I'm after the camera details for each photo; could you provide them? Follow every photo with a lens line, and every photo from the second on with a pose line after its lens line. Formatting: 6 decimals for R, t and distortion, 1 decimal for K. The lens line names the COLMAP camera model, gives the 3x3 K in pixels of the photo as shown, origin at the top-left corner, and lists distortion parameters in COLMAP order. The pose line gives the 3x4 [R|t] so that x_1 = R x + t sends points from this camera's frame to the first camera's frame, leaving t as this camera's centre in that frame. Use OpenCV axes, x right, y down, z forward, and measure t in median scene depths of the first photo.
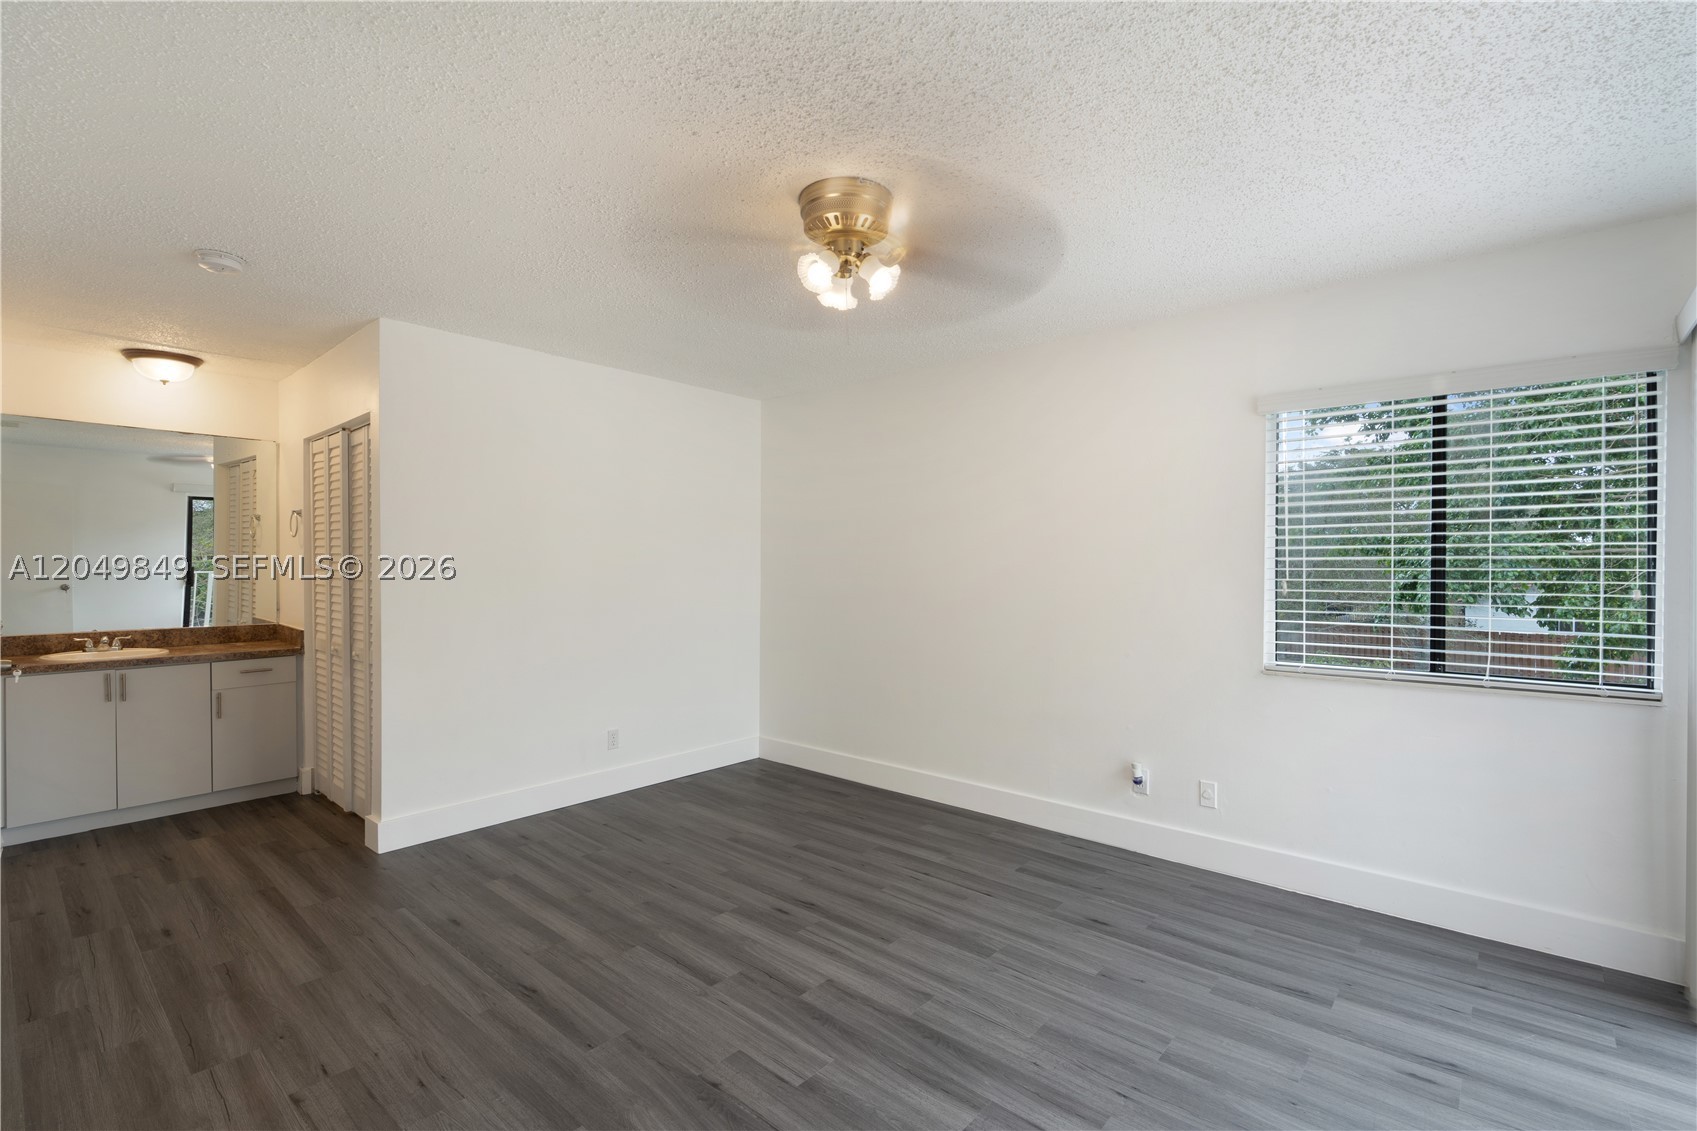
lens RADIAL K [[766.1, 0, 850.2], [0, 766.1, 566.6], [0, 0, 1]] dist [-0.023357, 0.006704]
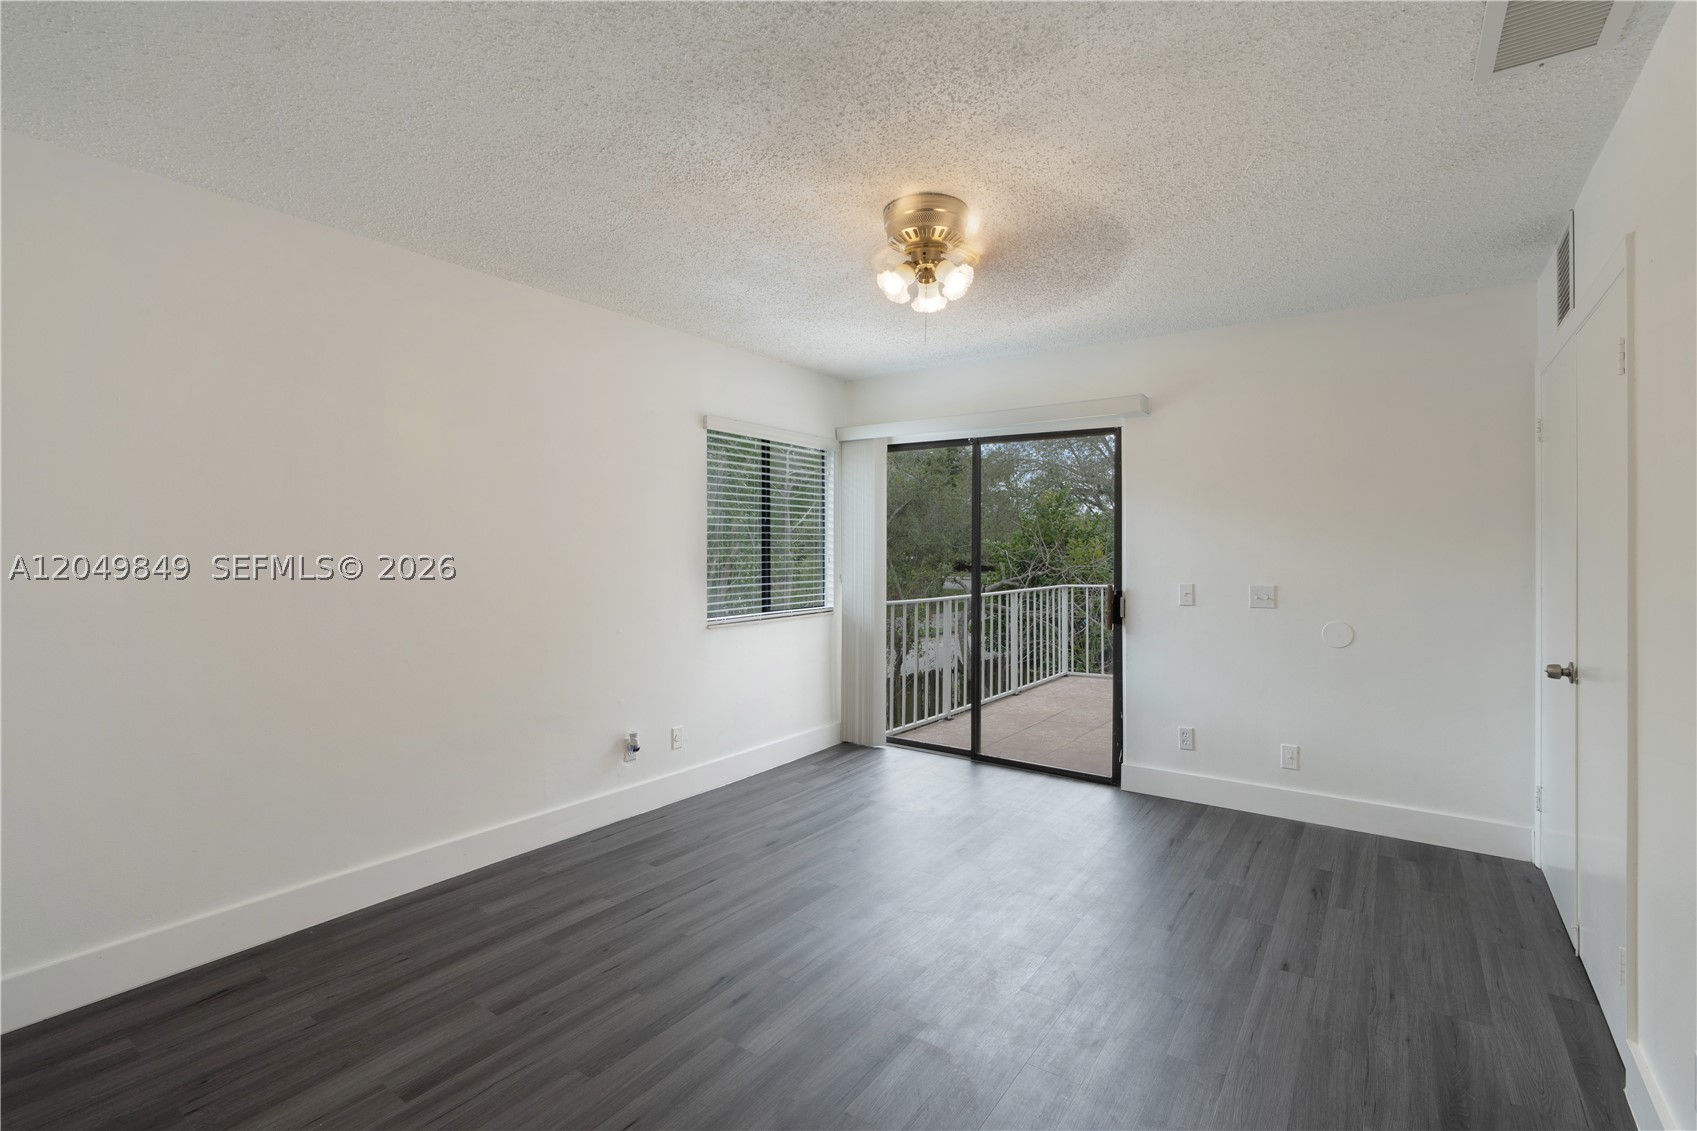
lens RADIAL K [[766.1, 0, 851.4], [0, 766.1, 555.2], [0, 0, 1]] dist [-0.023357, 0.006704]
pose [[-0.102784, -0.007519, 0.994675, -0.836884], [0.006938, 0.999942, 0.008276, 0.006592], [-0.994679, 0.007752, -0.102726, 0.954580]]
